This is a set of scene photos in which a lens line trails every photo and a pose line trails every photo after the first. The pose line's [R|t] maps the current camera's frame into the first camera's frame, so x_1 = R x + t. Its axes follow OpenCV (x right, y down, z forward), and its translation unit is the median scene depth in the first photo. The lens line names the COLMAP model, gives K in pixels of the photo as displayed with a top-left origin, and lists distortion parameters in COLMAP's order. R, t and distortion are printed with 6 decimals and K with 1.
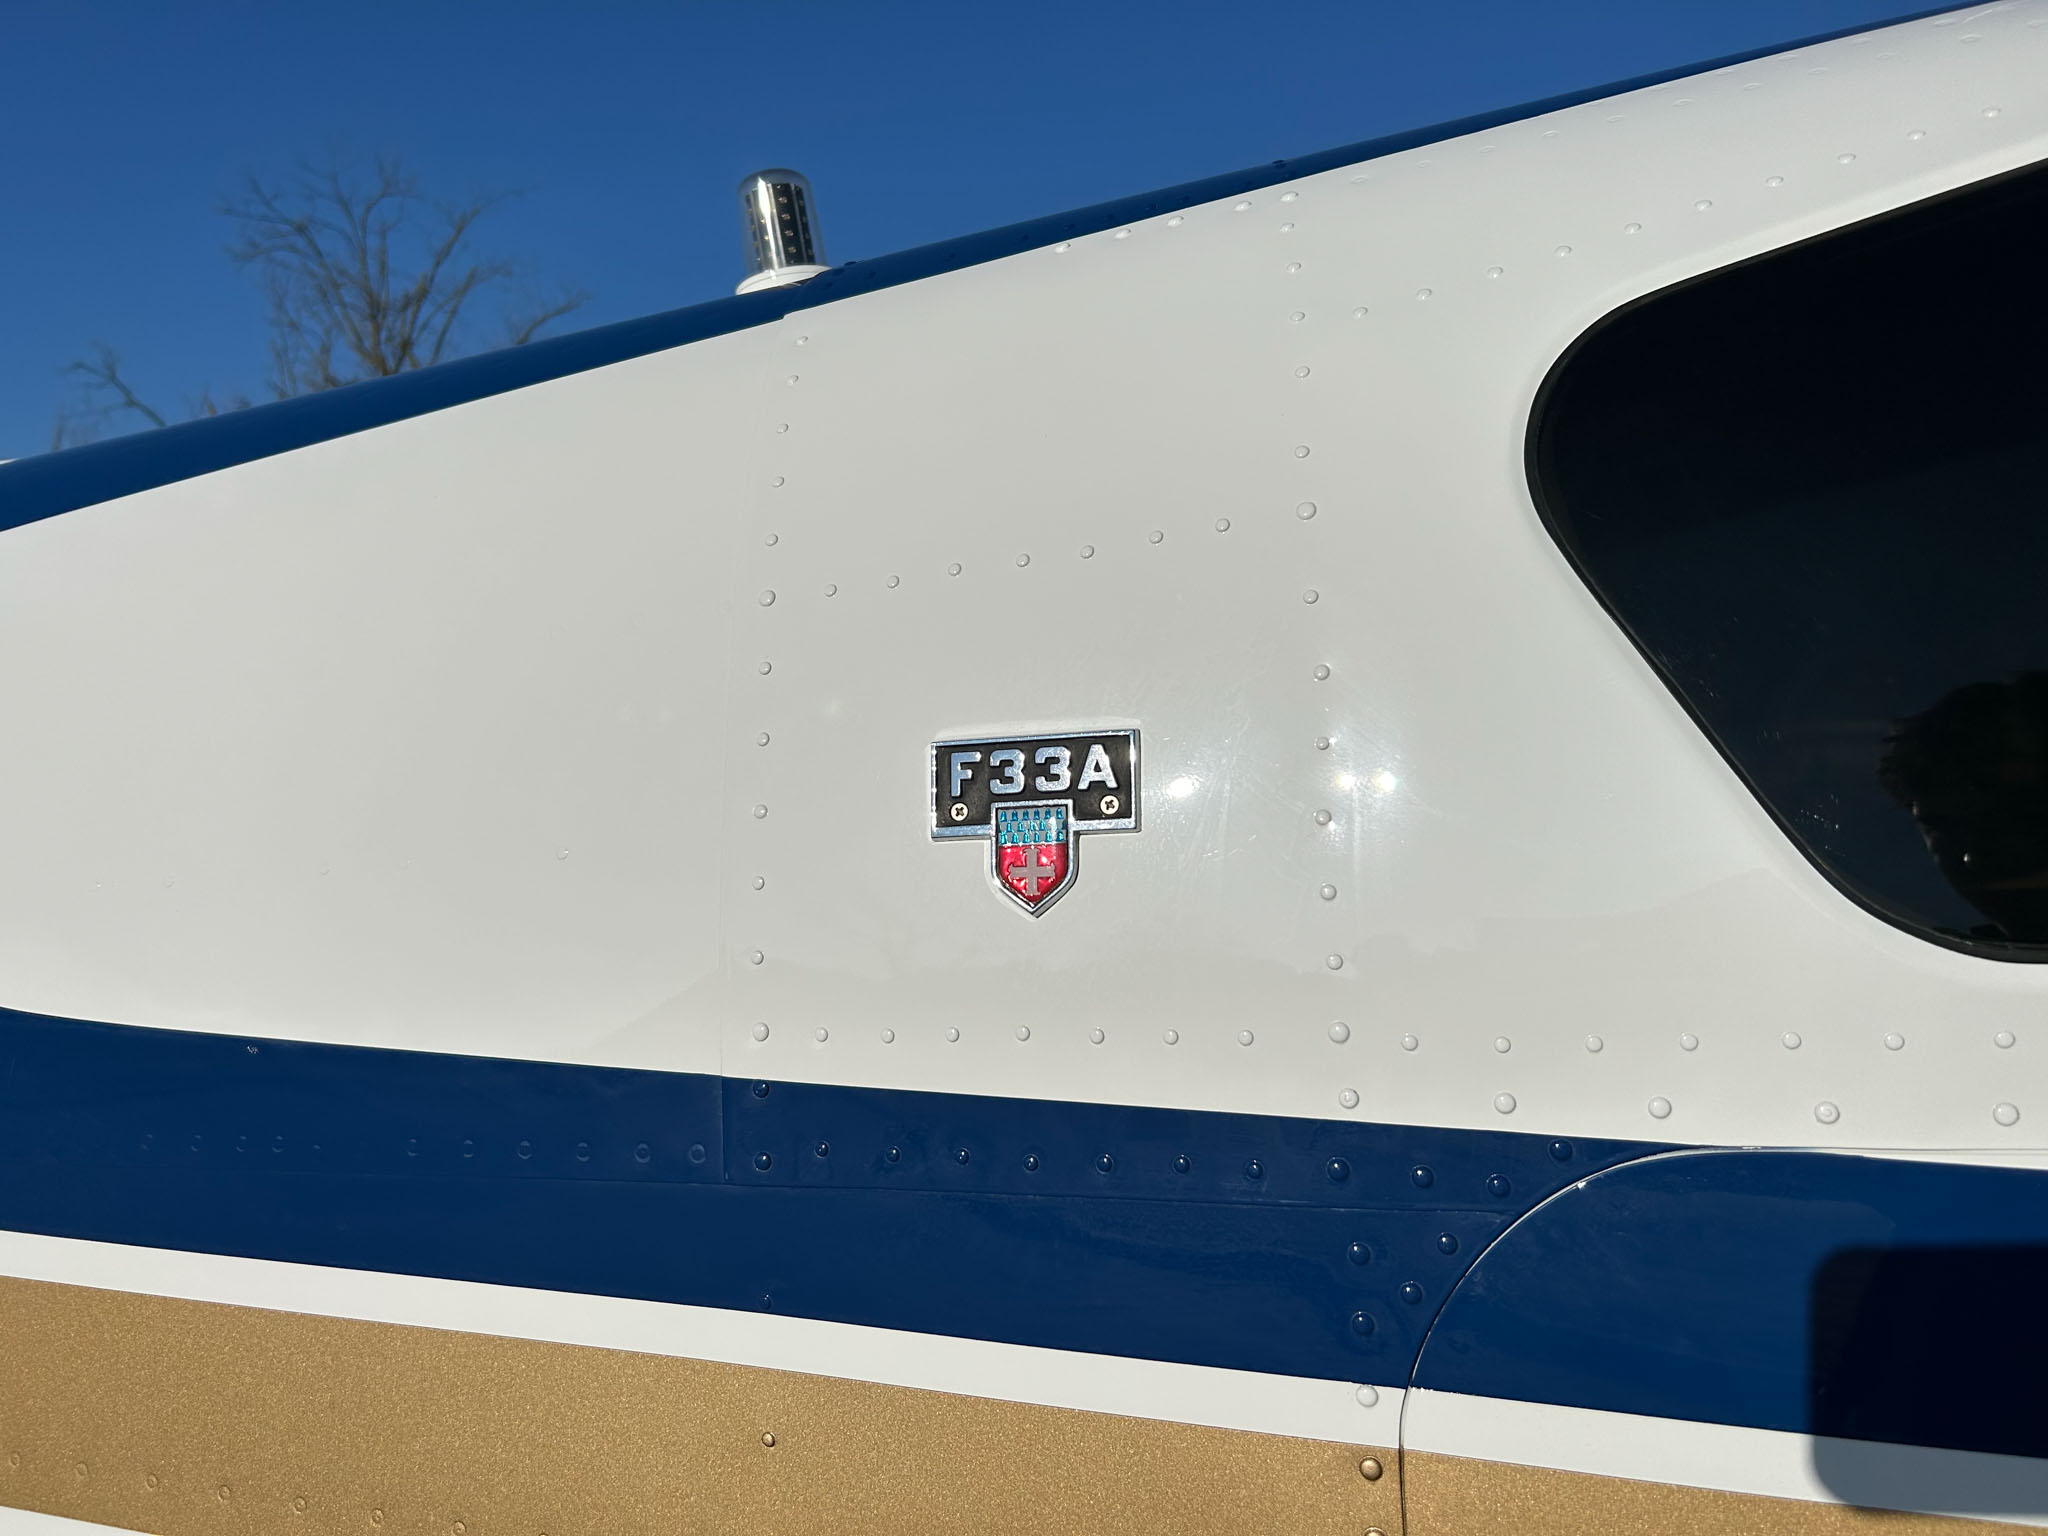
lens RADIAL K [[1560.5, 0, 1009.2], [0, 1560.5, 757.1], [0, 0, 1]] dist [0.076043, -0.105985]
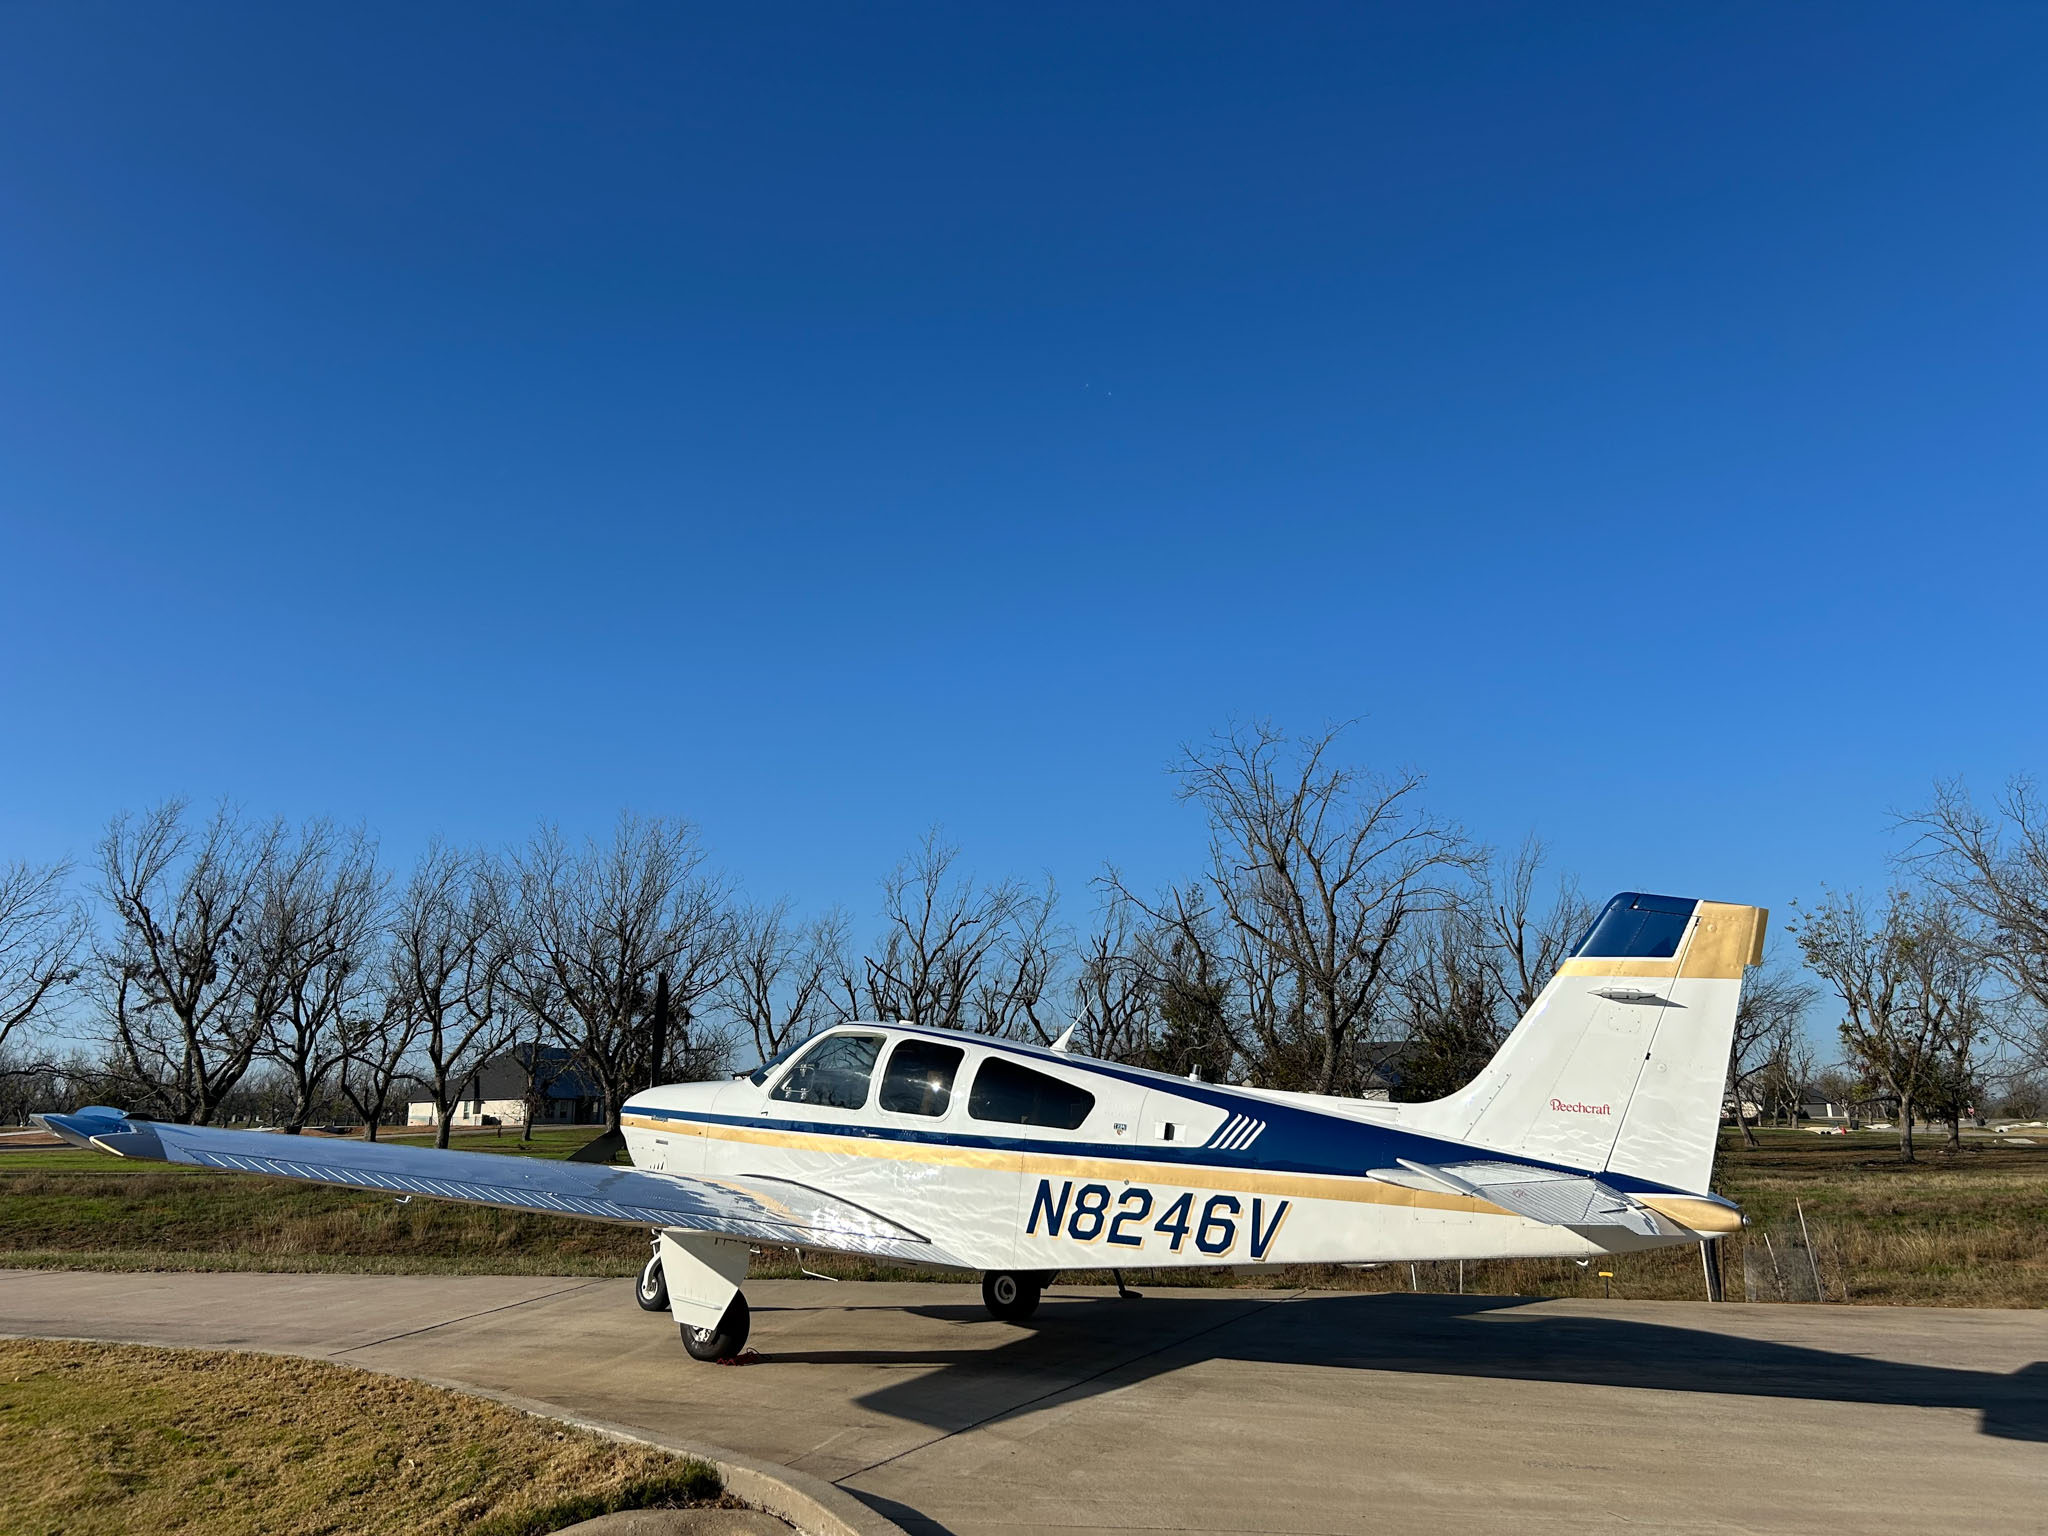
lens RADIAL K [[1538.5, 0, 1016.2], [0, 1538.5, 752.9], [0, 0, 1]] dist [0.072808, -0.078113]
pose [[0.805901, -0.156001, -0.571128, 0.230550], [0.012594, 0.968960, -0.246896, 0.005877], [0.591917, 0.191781, 0.782850, -0.254851]]
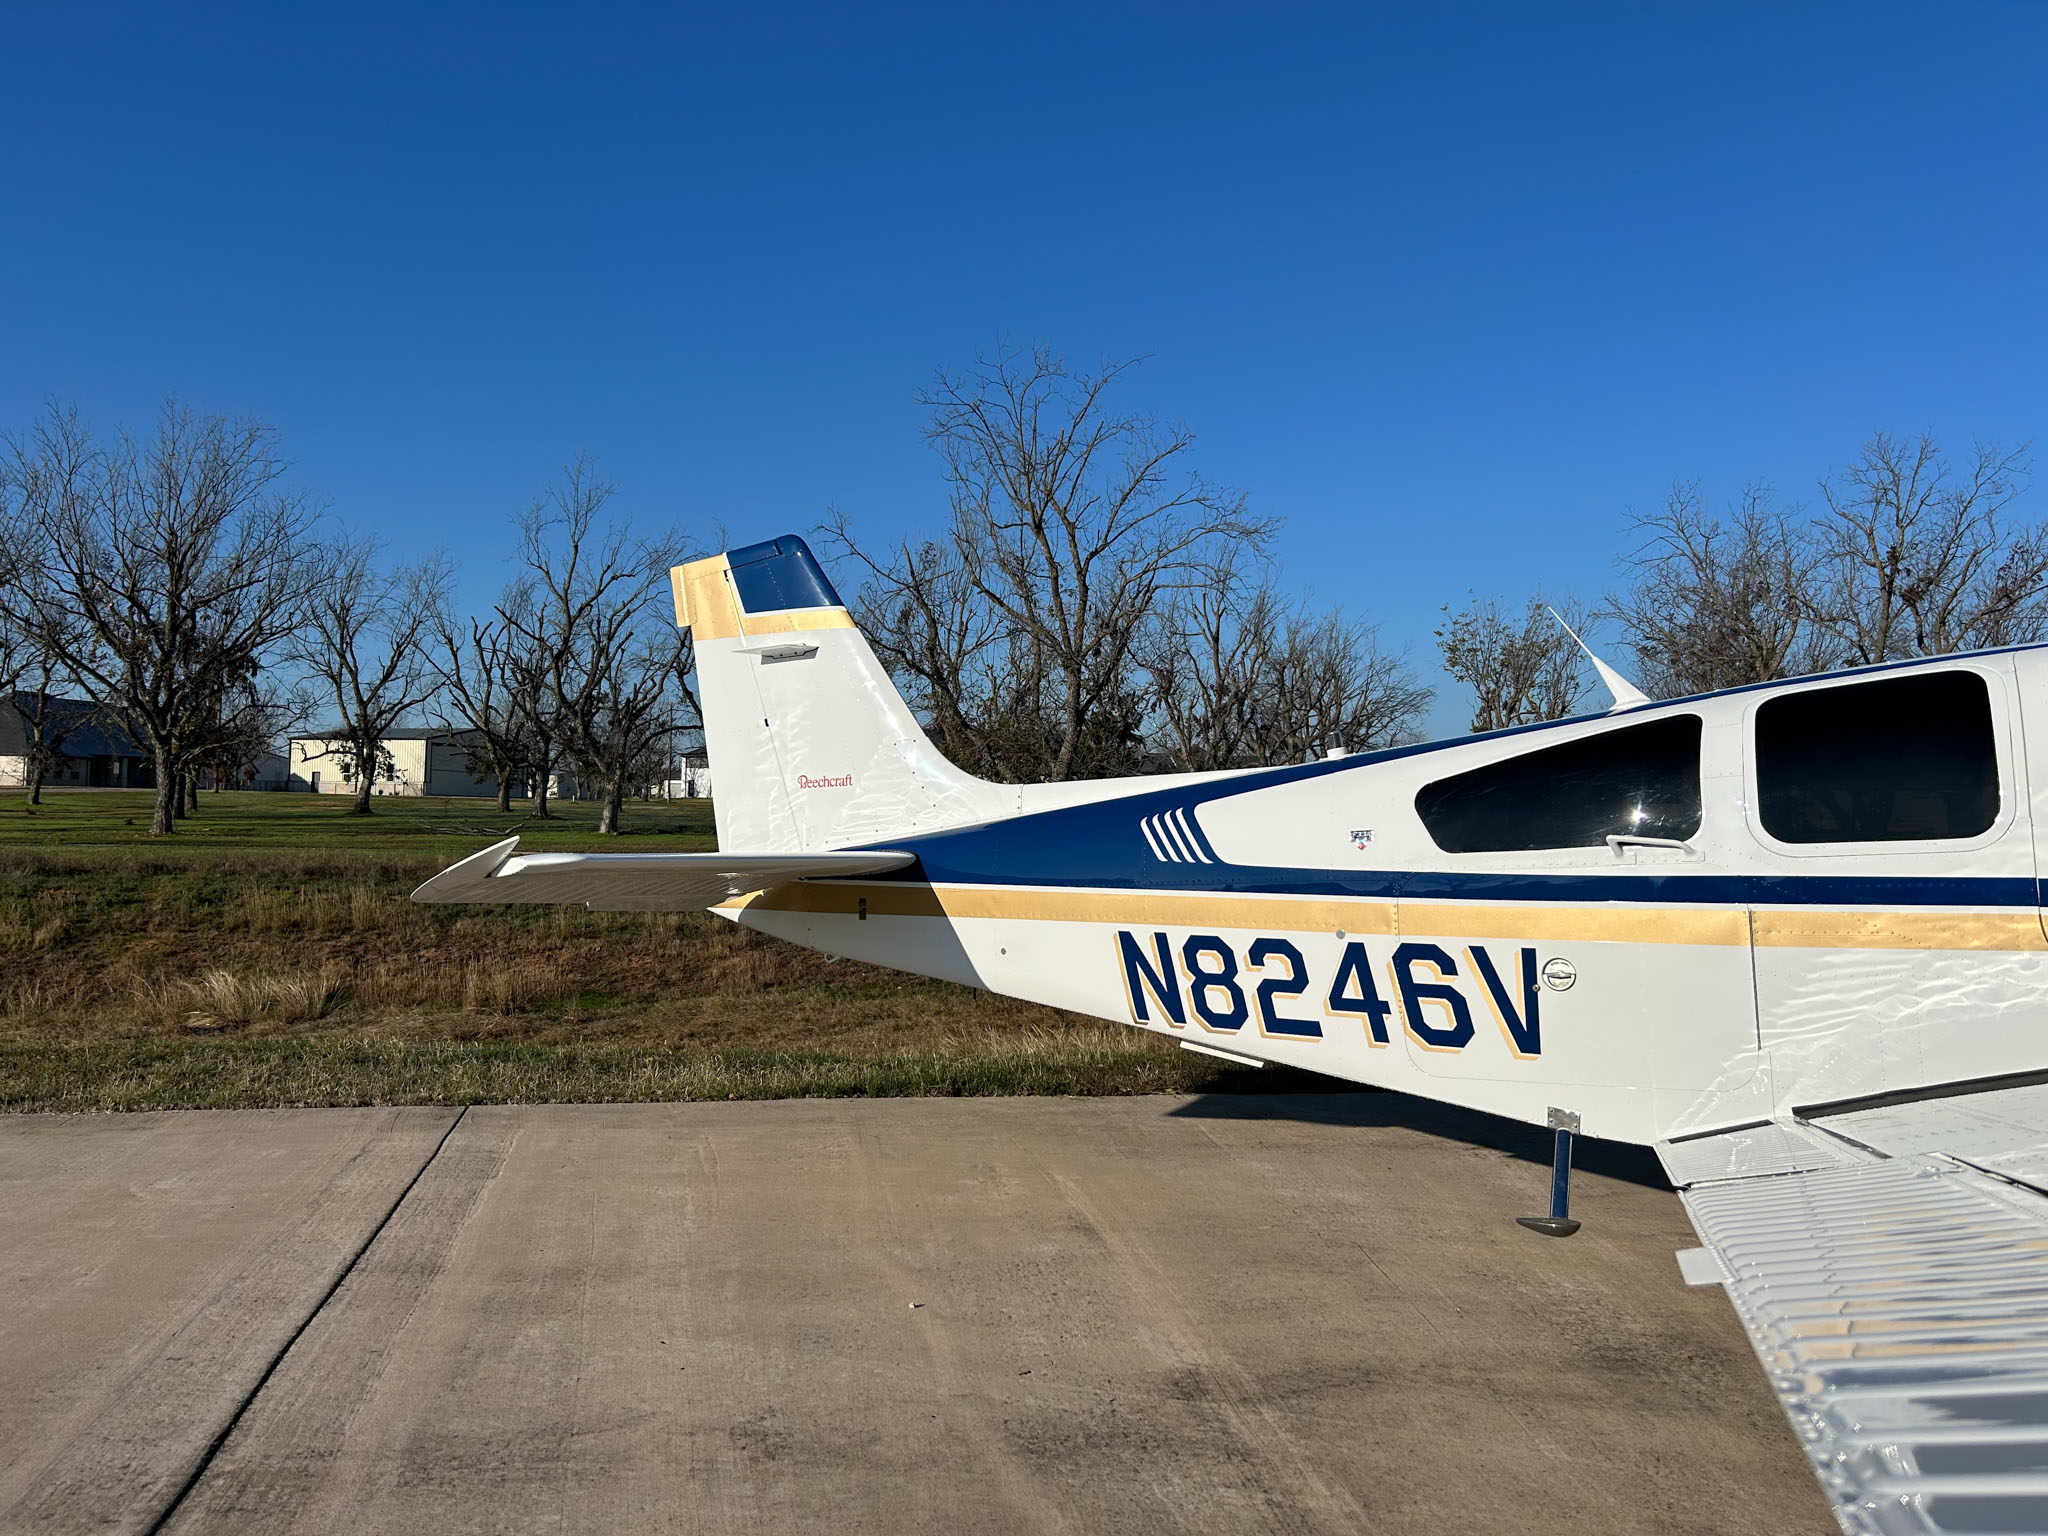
lens RADIAL K [[1532.9, 0, 1030.3], [0, 1532.9, 761.3], [0, 0, 1]] dist [0.093341, -0.107543]
pose [[0.937784, -0.006594, -0.347156, 0.022057], [-0.008055, 0.999137, -0.040736, -0.000487], [0.347125, 0.040998, 0.936922, -0.133596]]
